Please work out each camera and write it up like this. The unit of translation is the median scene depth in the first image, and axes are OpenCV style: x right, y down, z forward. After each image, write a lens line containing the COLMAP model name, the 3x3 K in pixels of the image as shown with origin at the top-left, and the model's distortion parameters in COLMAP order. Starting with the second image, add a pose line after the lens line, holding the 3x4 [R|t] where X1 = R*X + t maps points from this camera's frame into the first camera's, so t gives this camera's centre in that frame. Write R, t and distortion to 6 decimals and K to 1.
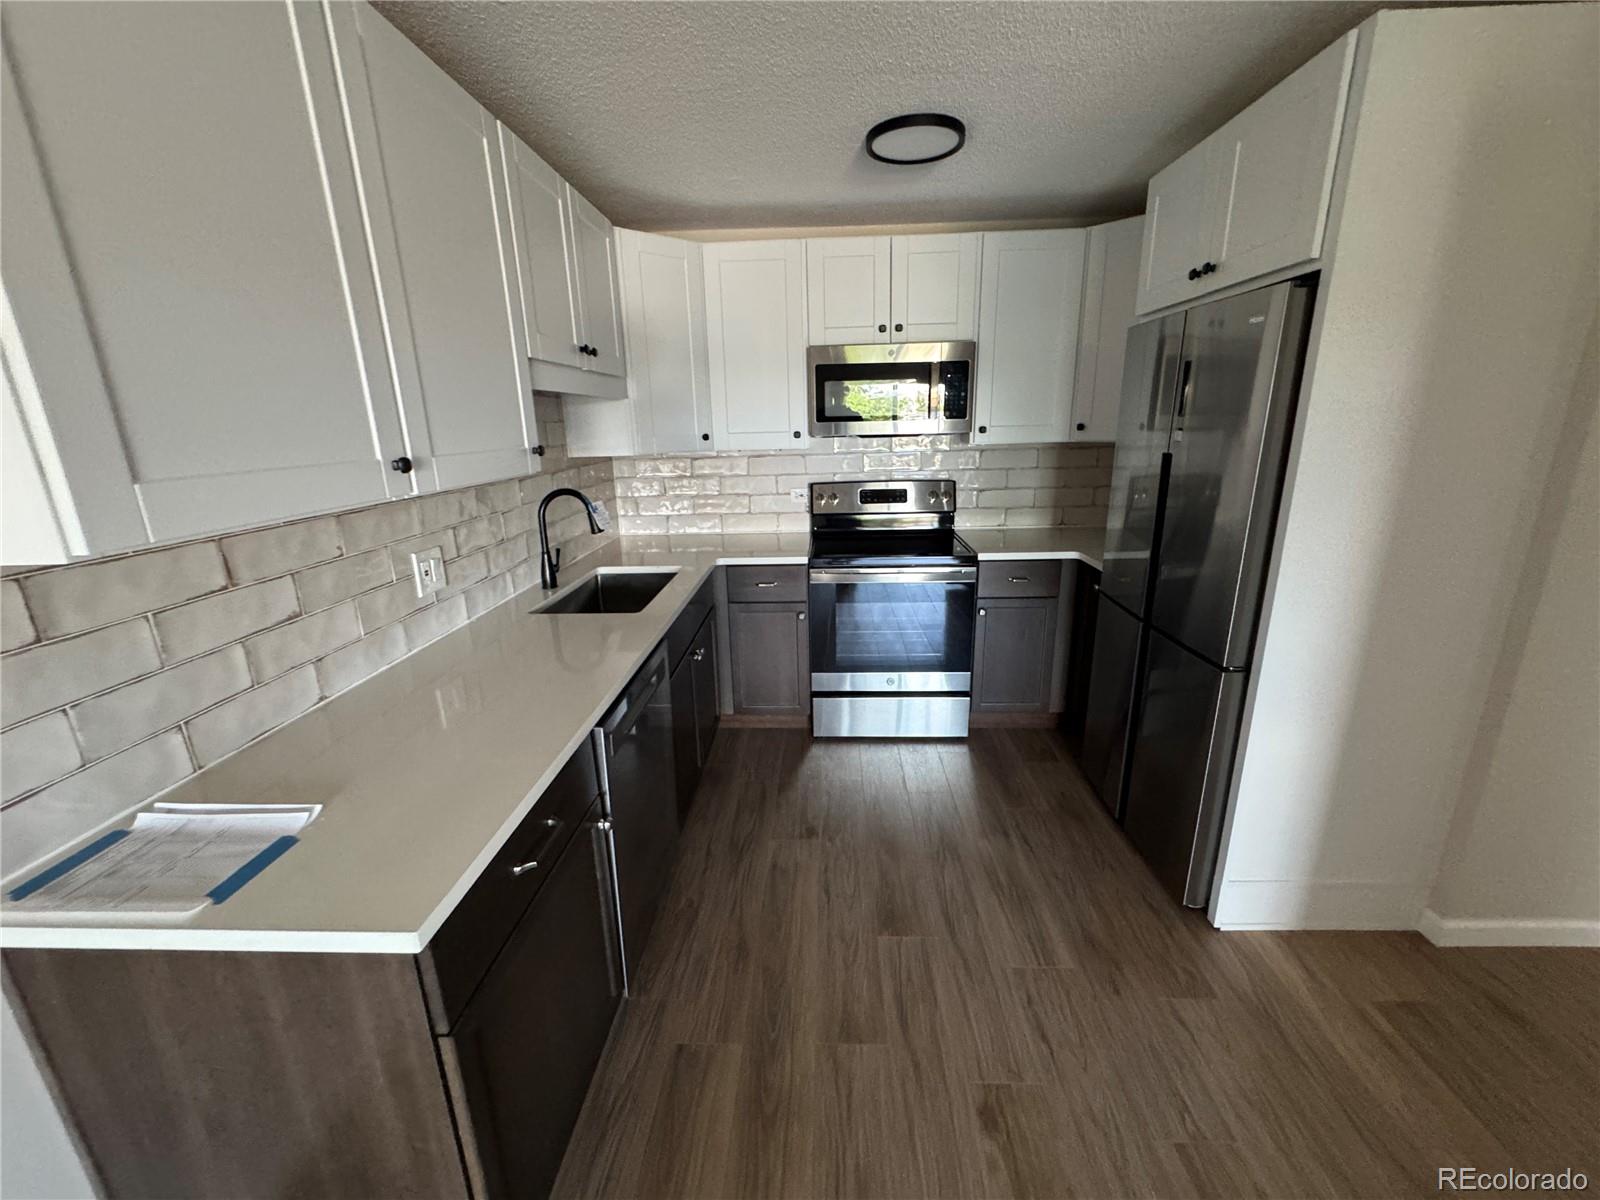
lens RADIAL K [[640.0, 0, 797.4], [0, 640.0, 600.9], [0, 0, 1]] dist [-0.002769, -0.000372]
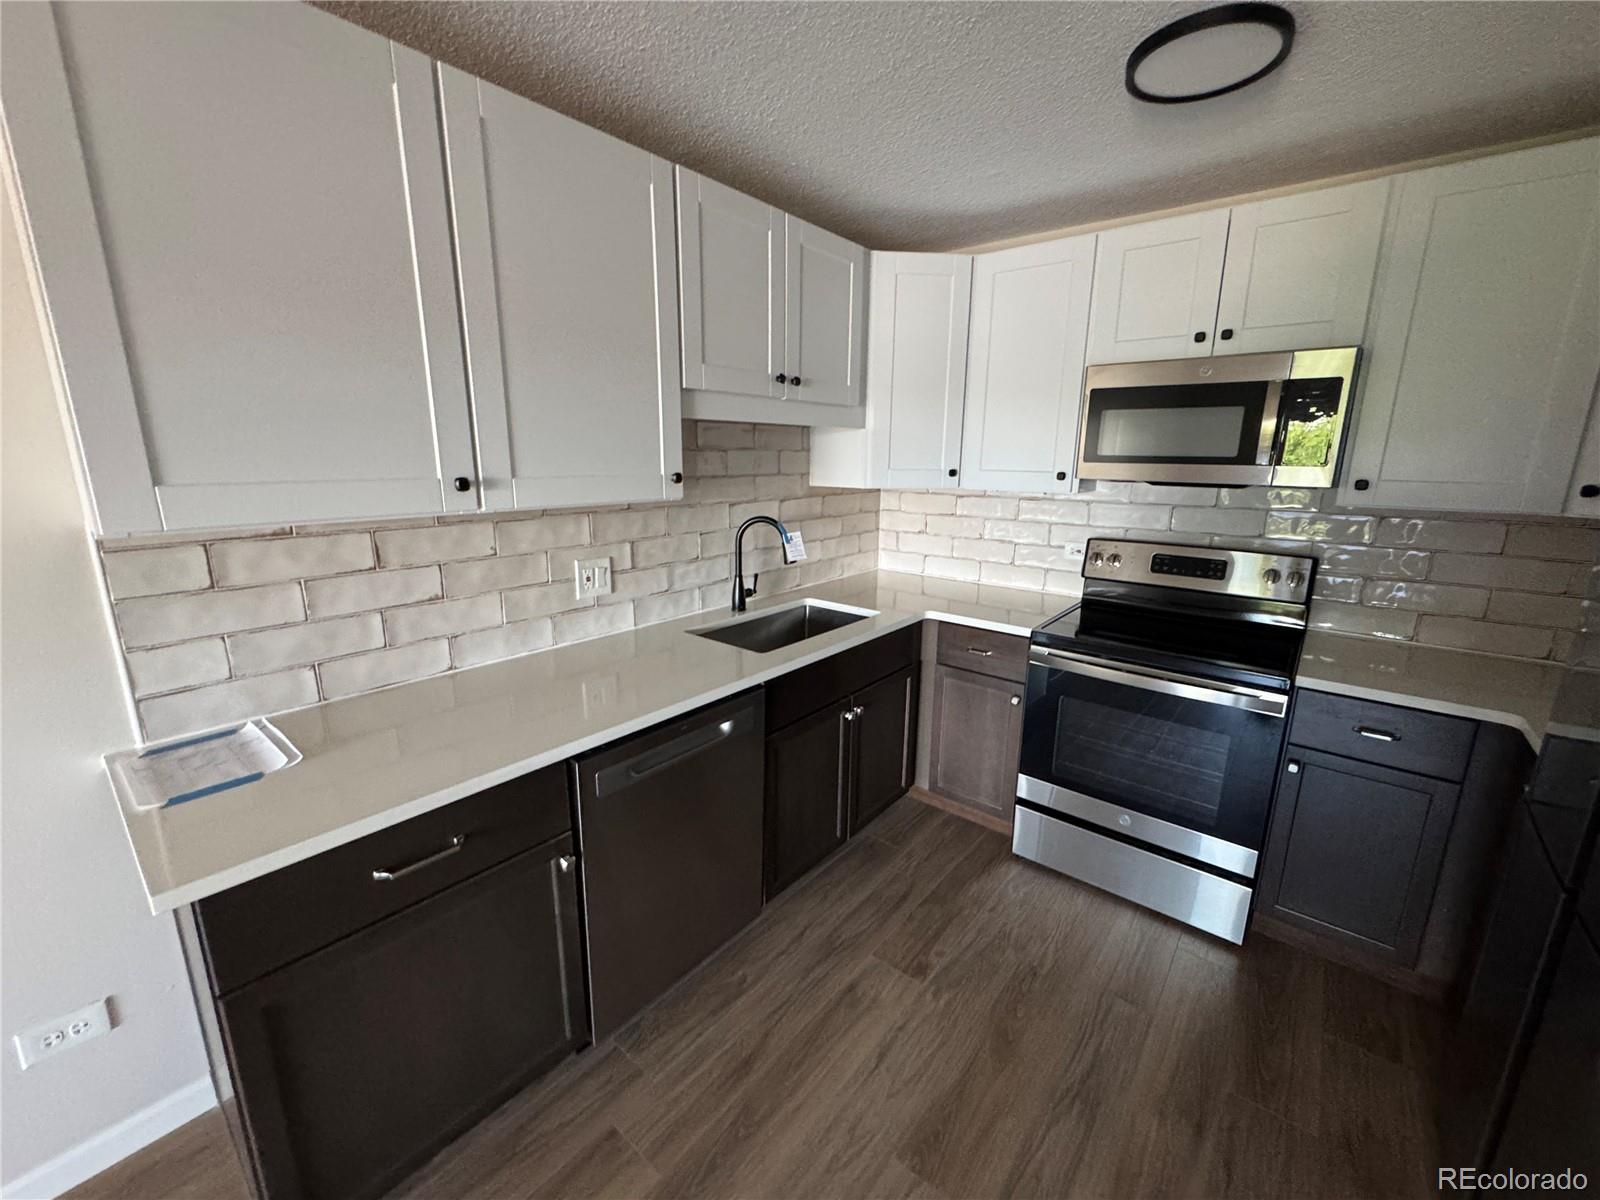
lens RADIAL K [[640.0, 0, 801.2], [0, 640.0, 600.0], [0, 0, 1]] dist [-0.002769, -0.000372]
pose [[0.799112, 0.167953, -0.577245, 0.321794], [-0.192368, 0.981136, 0.019161, -0.086124], [0.569574, 0.095732, 0.816346, 0.252927]]
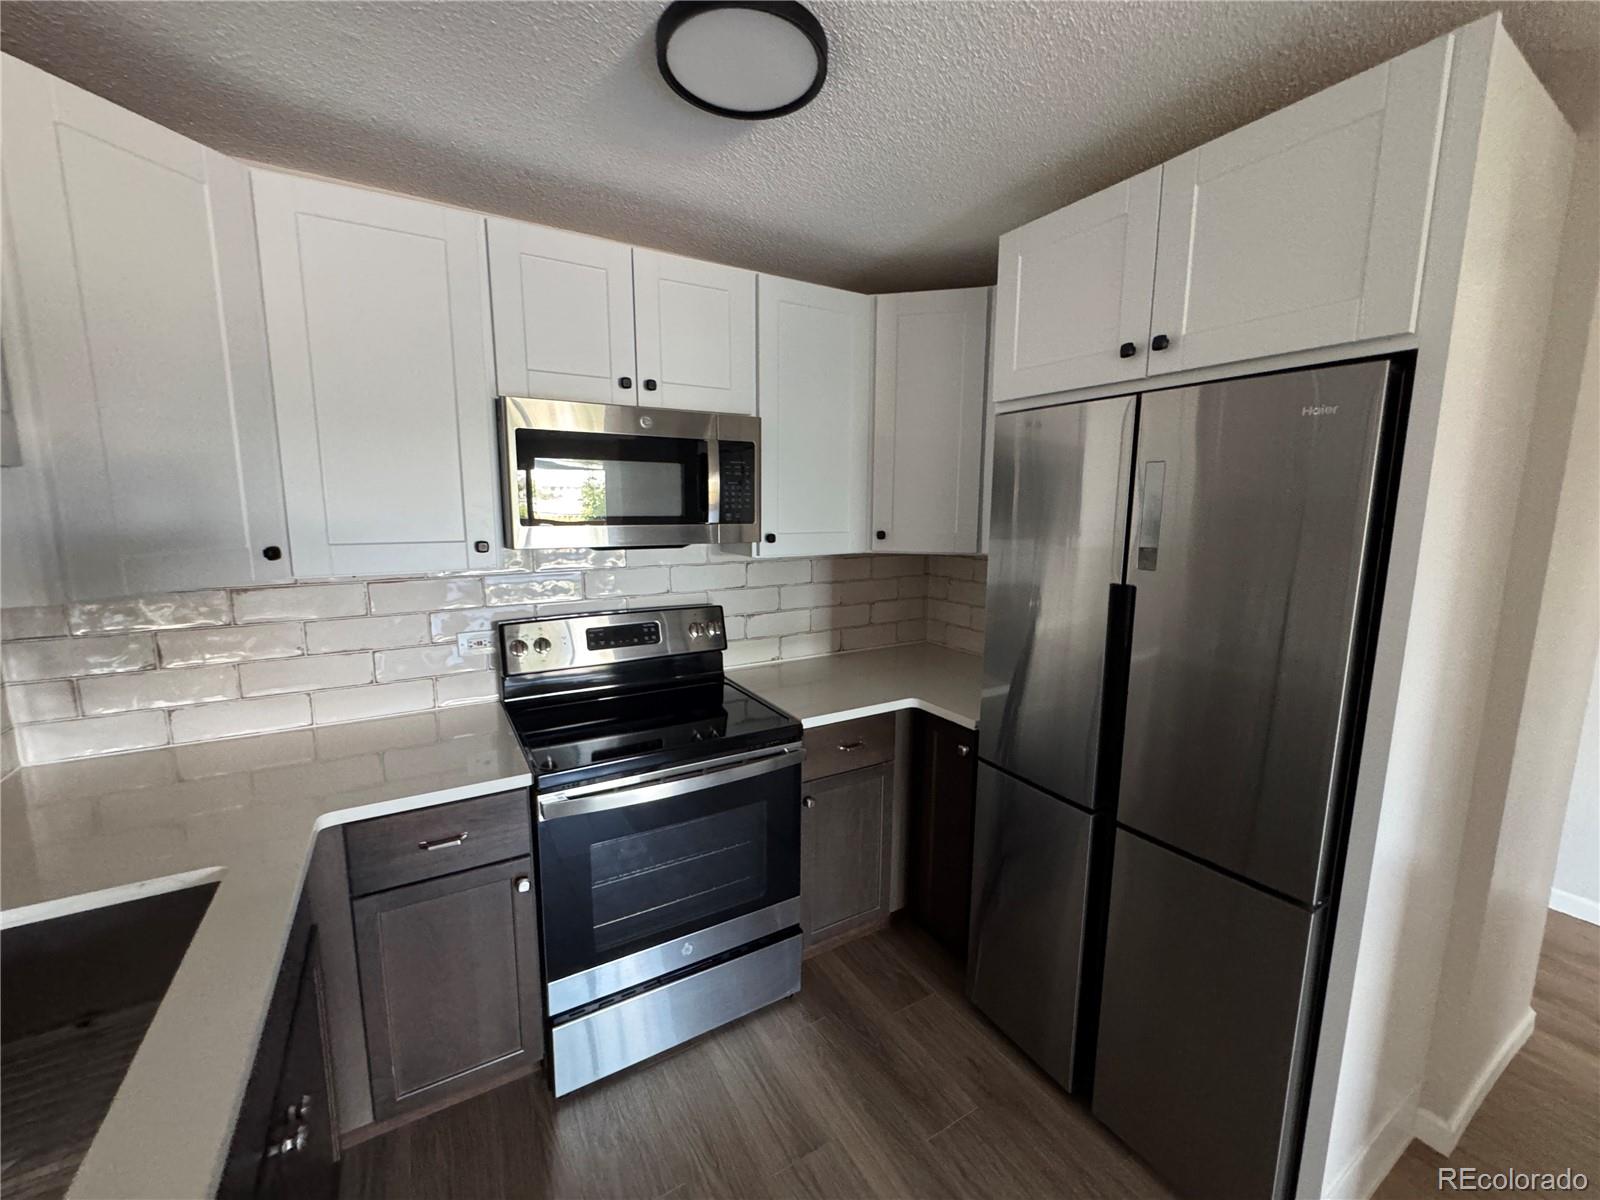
lens RADIAL K [[640.0, 0, 799.7], [0, 640.0, 597.8], [0, 0, 1]] dist [-0.002769, -0.000372]
pose [[0.835192, -0.051664, 0.547527, -0.108328], [0.125755, 0.987141, -0.098679, -0.177696], [-0.535388, 0.151270, 0.830949, 0.557002]]
